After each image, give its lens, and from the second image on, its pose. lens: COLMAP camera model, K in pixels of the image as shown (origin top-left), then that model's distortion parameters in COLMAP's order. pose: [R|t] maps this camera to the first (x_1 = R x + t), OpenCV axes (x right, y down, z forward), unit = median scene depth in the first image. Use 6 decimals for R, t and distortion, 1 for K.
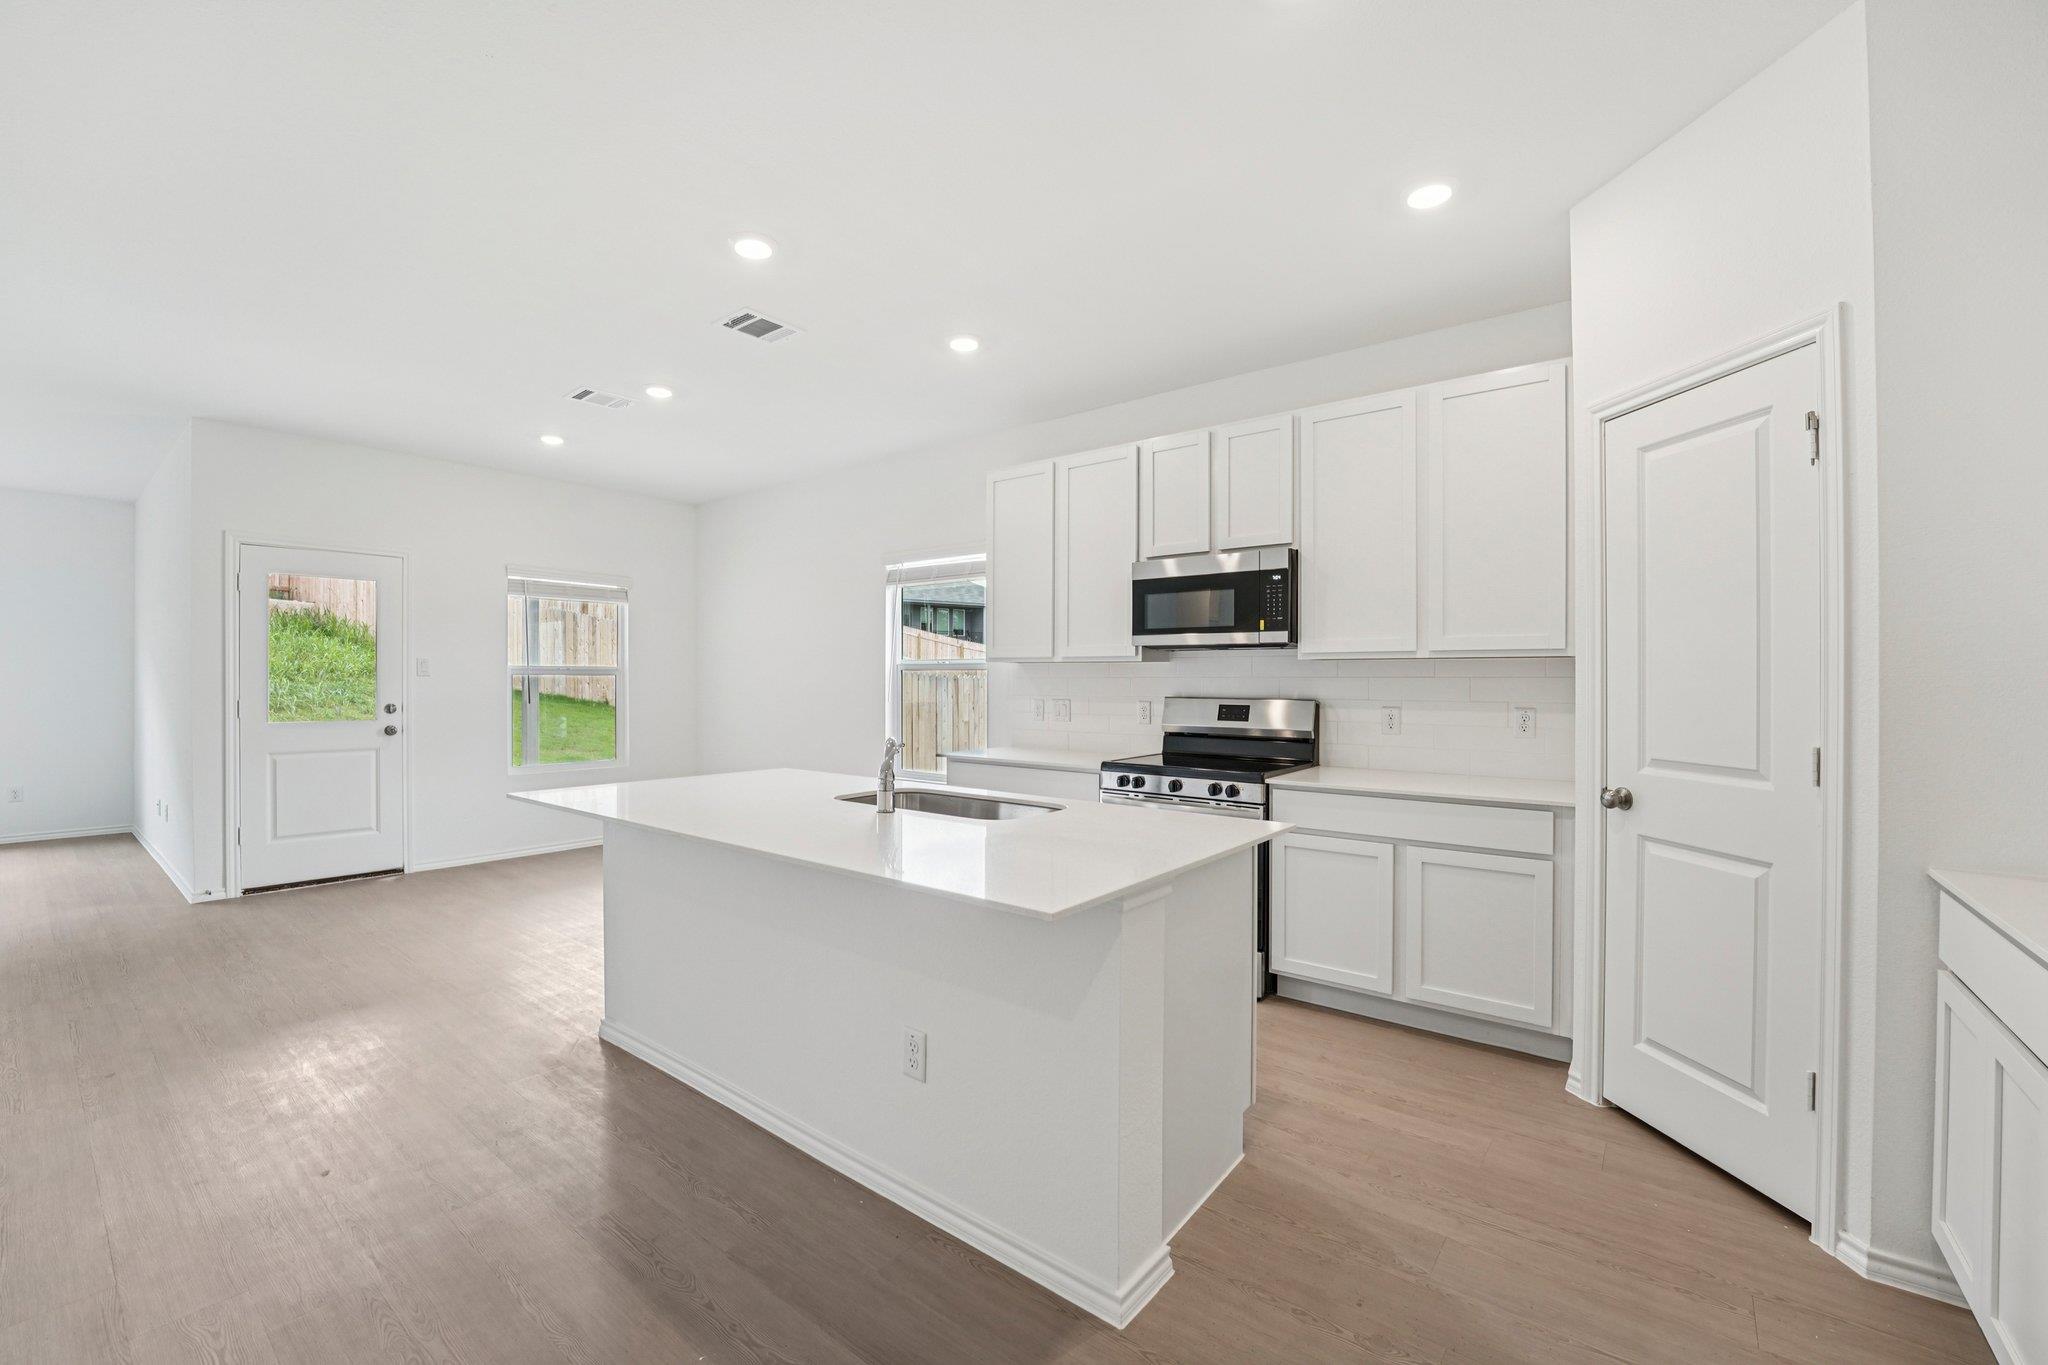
lens RADIAL K [[843.6, 0, 1015.6], [0, 843.6, 681.3], [0, 0, 1]] dist [-0.022982, 0.000269]
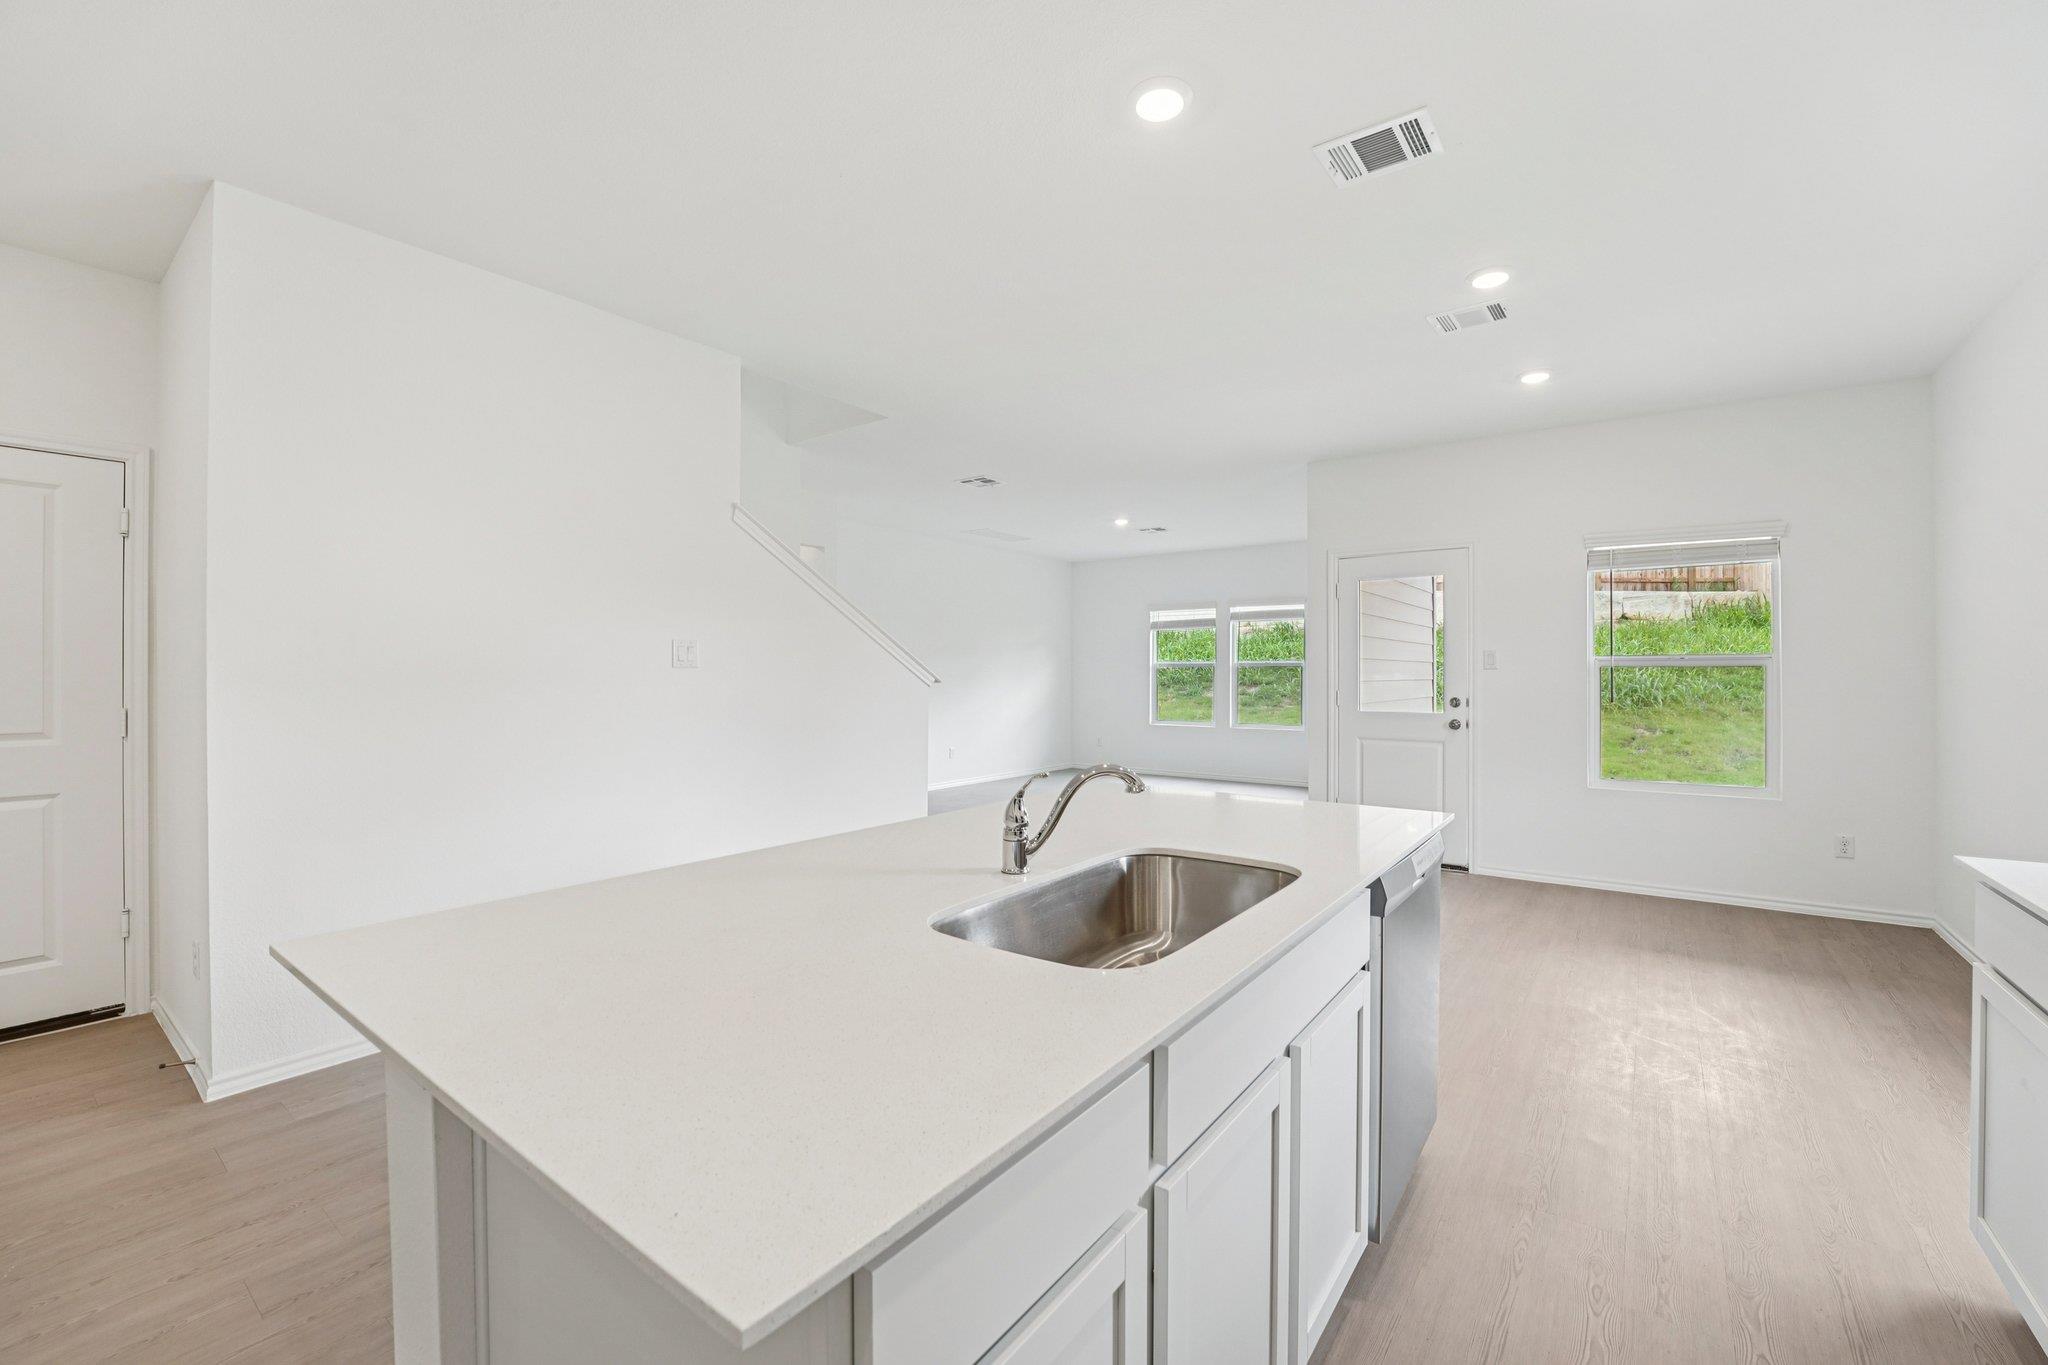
lens RADIAL K [[839.6, 0, 1014.8], [0, 839.6, 674.6], [0, 0, 1]] dist [-0.024814, 0.000601]
pose [[0.015011, -0.001885, -0.999886, 0.268011], [0.001253, 0.999997, -0.001866, 0.001132], [0.999887, -0.001225, 0.015014, 0.529023]]
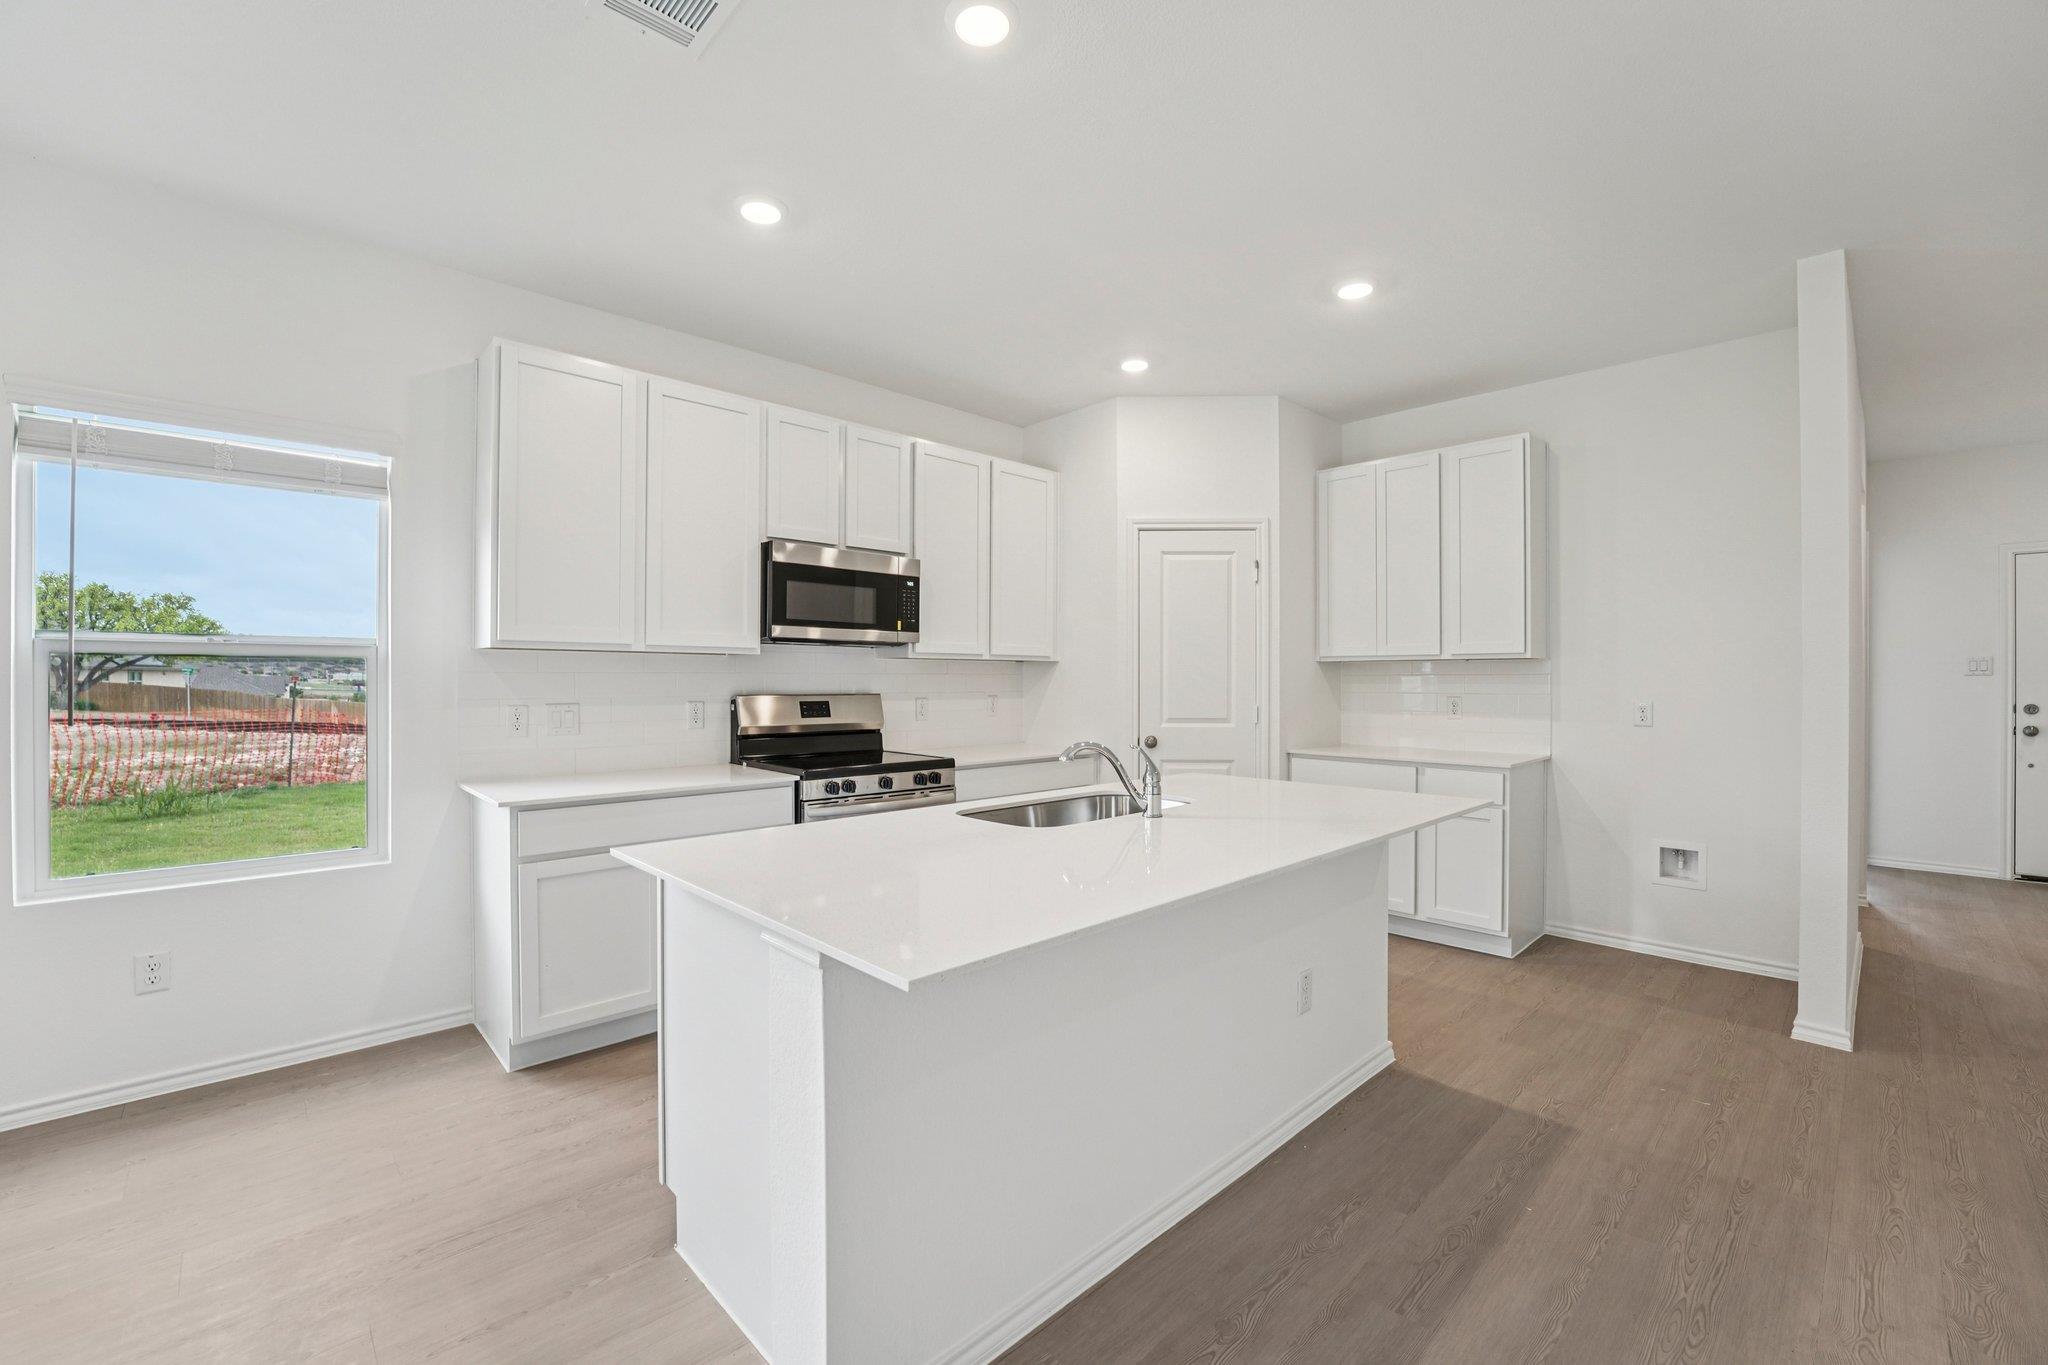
lens RADIAL K [[843.6, 0, 1015.6], [0, 843.6, 681.3], [0, 0, 1]] dist [-0.022982, 0.000269]
pose [[0.135067, -0.007051, 0.990811, -0.581050], [-0.000078, 0.999975, 0.007127, -0.002074], [-0.990836, -0.001040, 0.135063, 0.536503]]
